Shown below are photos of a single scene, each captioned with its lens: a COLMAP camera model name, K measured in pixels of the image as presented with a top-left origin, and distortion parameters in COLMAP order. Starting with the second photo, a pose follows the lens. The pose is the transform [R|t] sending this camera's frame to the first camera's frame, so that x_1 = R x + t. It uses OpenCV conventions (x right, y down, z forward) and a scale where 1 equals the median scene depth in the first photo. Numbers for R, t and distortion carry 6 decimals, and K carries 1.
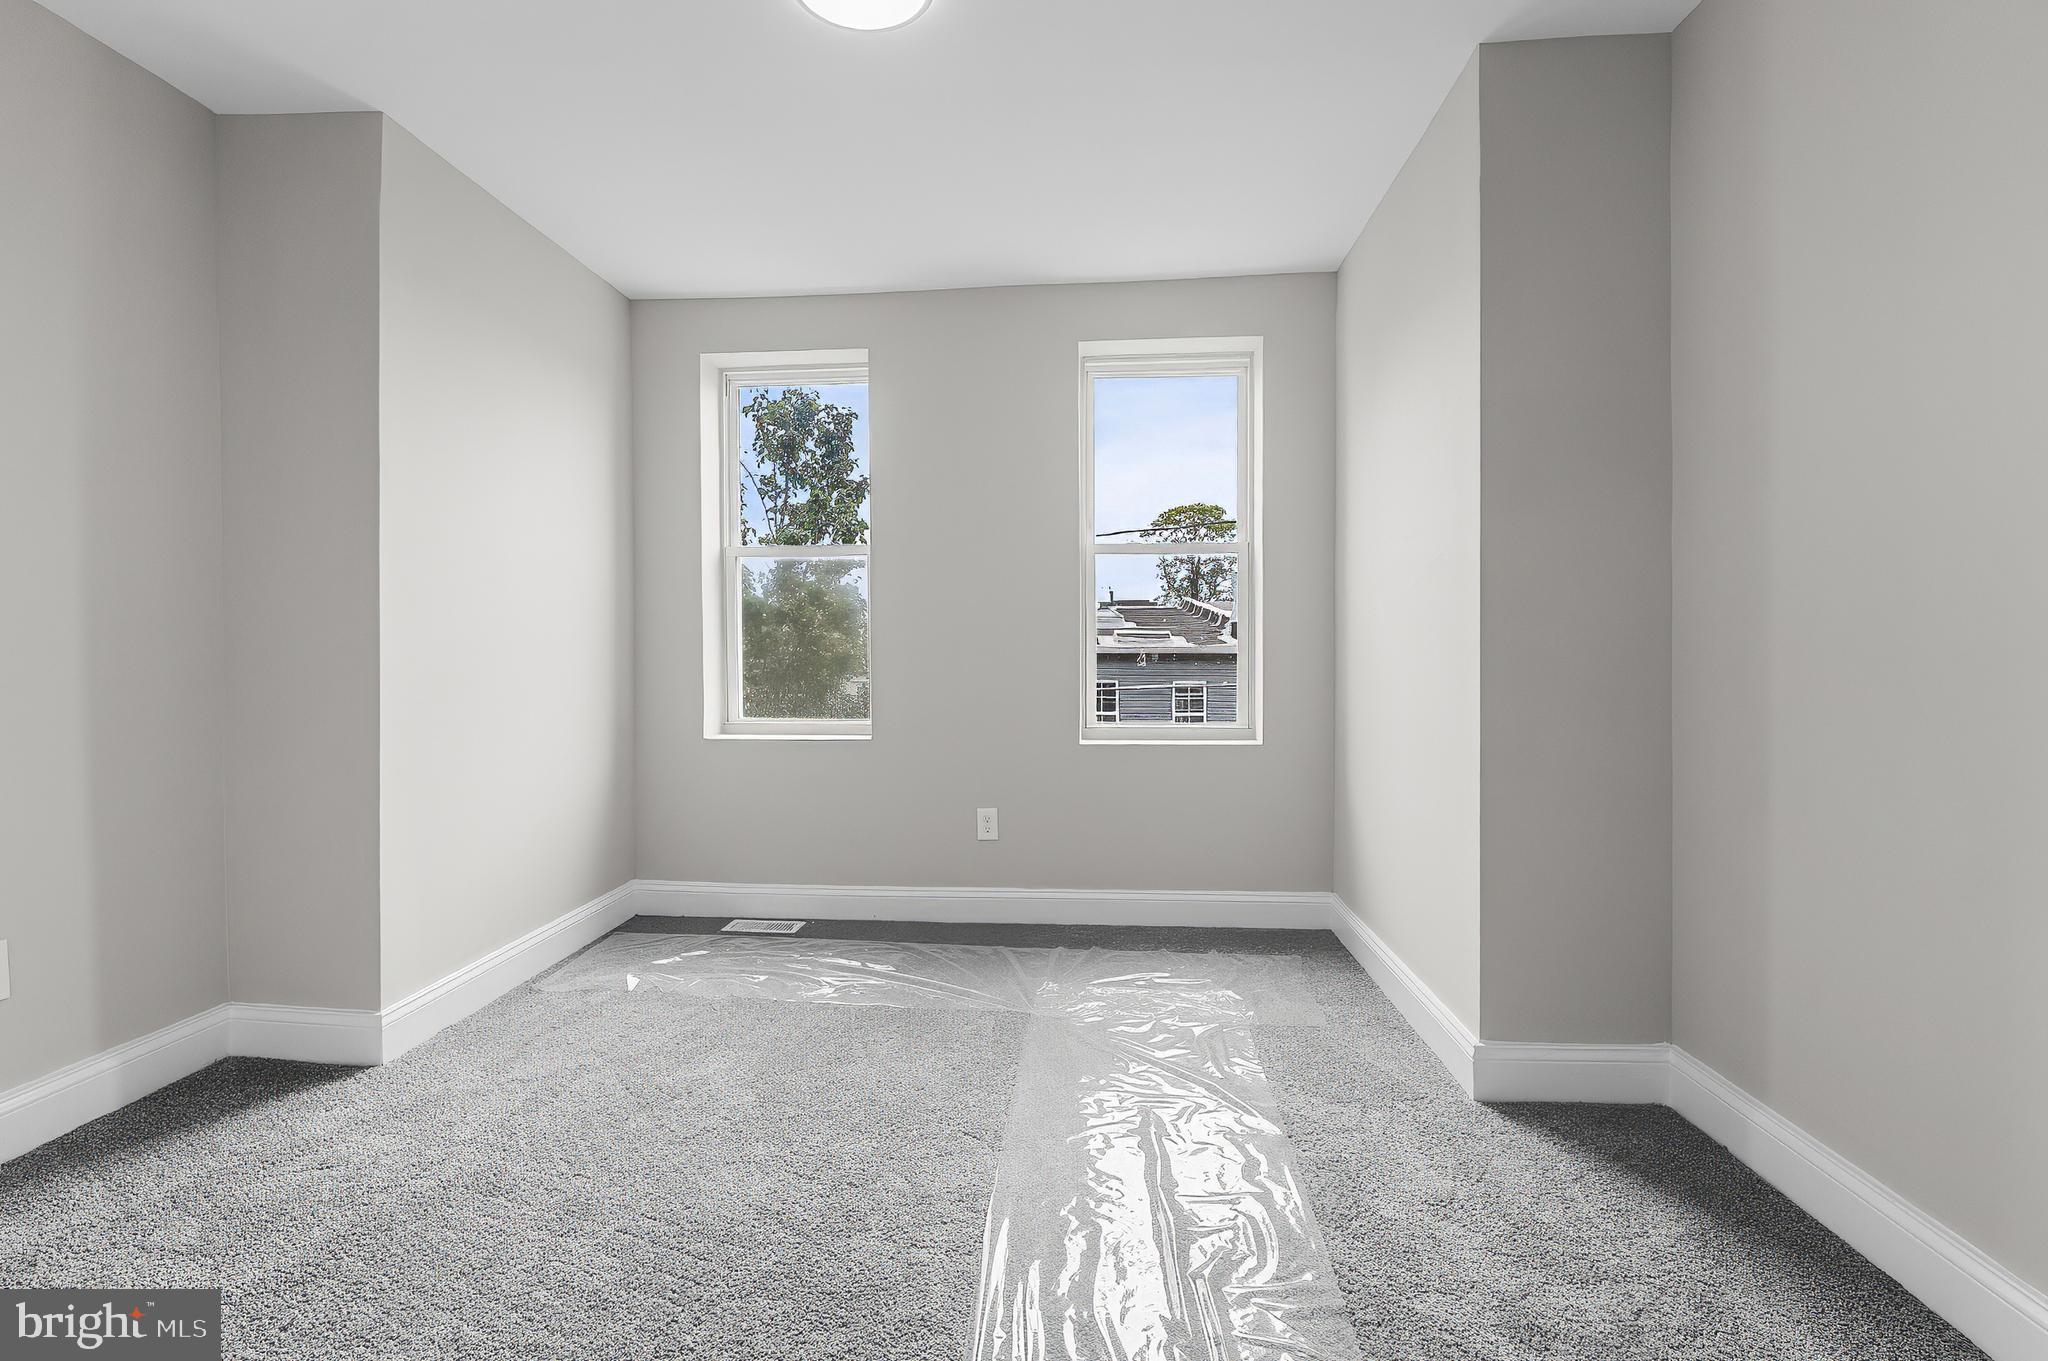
lens RADIAL K [[928.3, 0, 1023.1], [0, 928.3, 650.7], [0, 0, 1]] dist [0.000477, 0.000224]
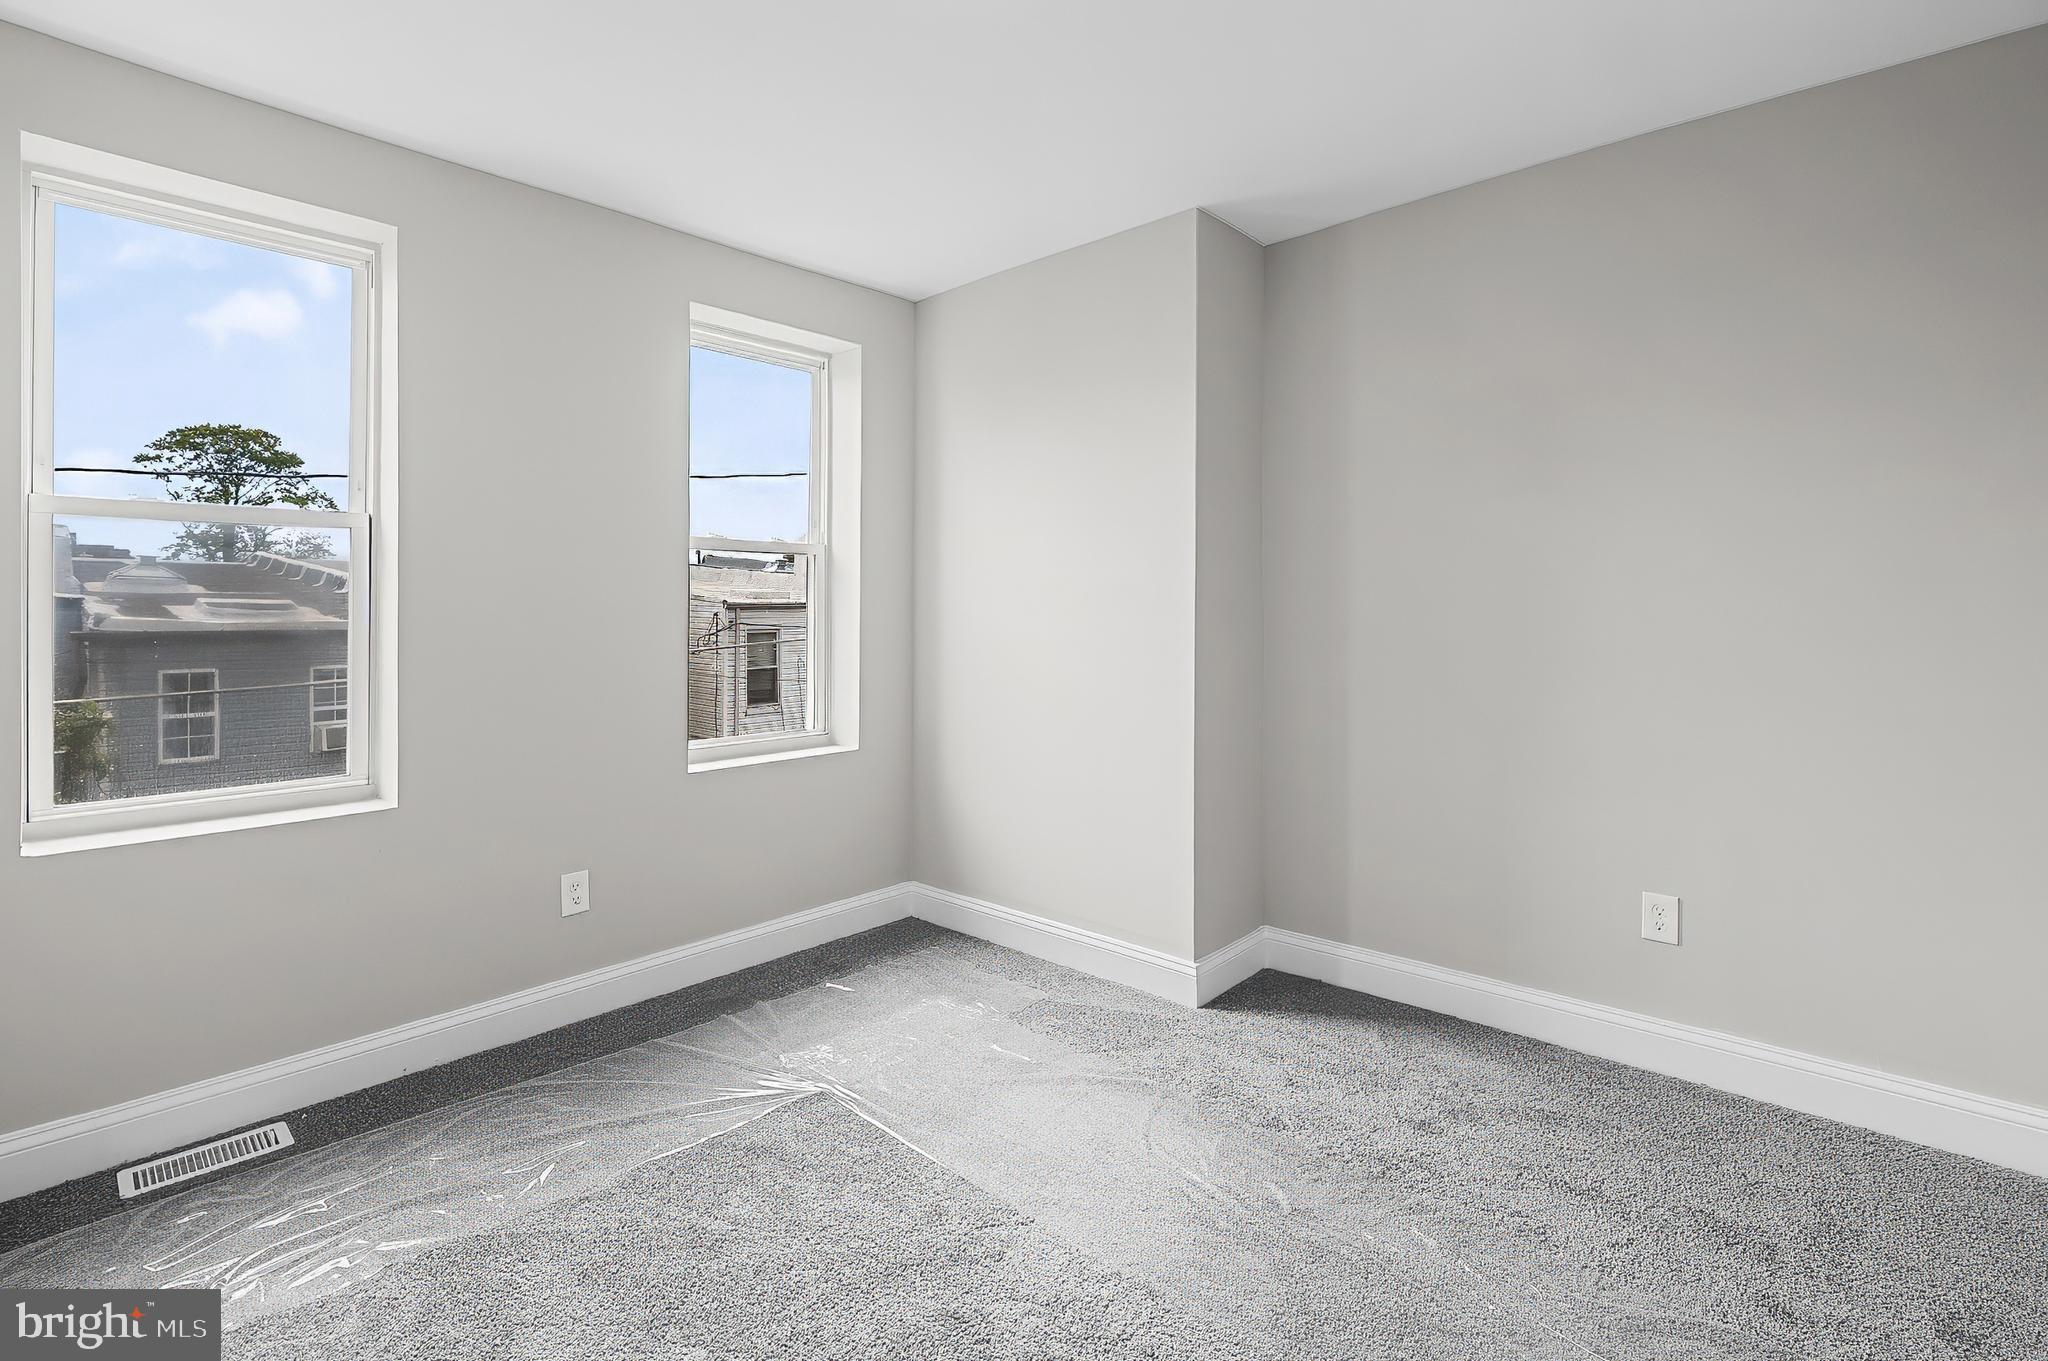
lens RADIAL K [[936.4, 0, 1028.5], [0, 936.4, 617.9], [0, 0, 1]] dist [-0.001472, 0.000039]
pose [[0.605898, -0.000729, 0.795542, -0.449828], [-0.001147, 0.999998, 0.001790, -0.045700], [-0.795541, -0.001998, 0.605896, 0.241715]]
